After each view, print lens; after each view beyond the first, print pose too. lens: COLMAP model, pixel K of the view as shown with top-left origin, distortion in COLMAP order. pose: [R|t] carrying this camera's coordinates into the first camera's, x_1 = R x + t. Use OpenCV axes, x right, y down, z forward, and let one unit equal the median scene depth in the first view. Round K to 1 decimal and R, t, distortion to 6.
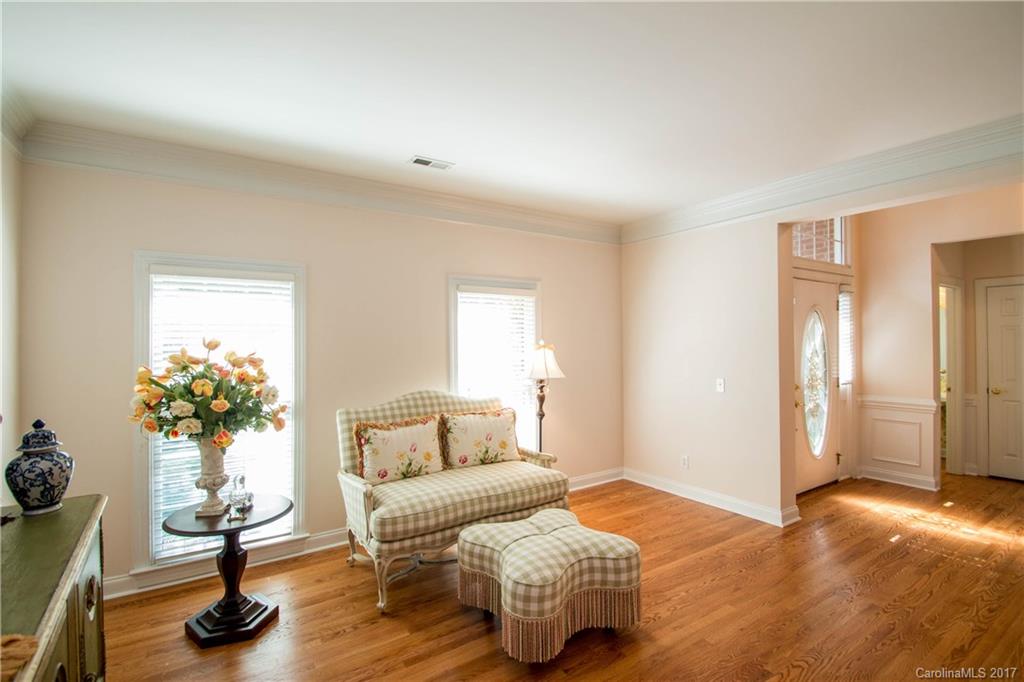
lens RADIAL K [[475.3, 0, 502.0], [0, 475.3, 339.6], [0, 0, 1]] dist [0.001474, -0.001399]
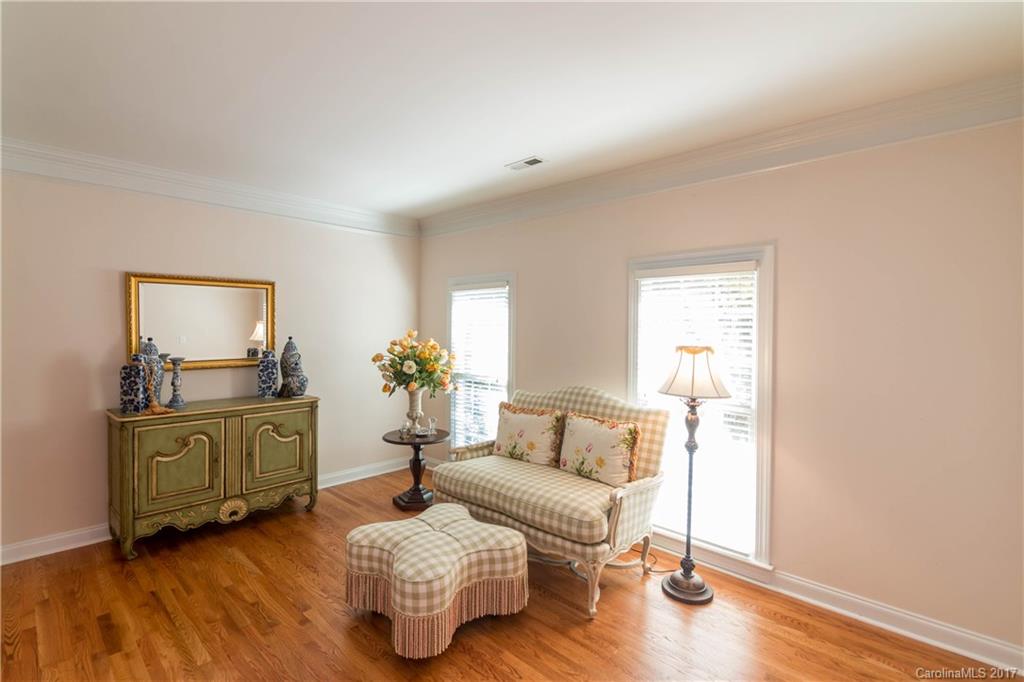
lens RADIAL K [[481.7, 0, 504.6], [0, 481.7, 338.6], [0, 0, 1]] dist [0.002115, -0.000124]
pose [[0.231119, 0.027607, -0.972534, 0.818209], [-0.011375, 0.999606, 0.025672, -0.014762], [0.972859, 0.005129, 0.231342, 0.673798]]
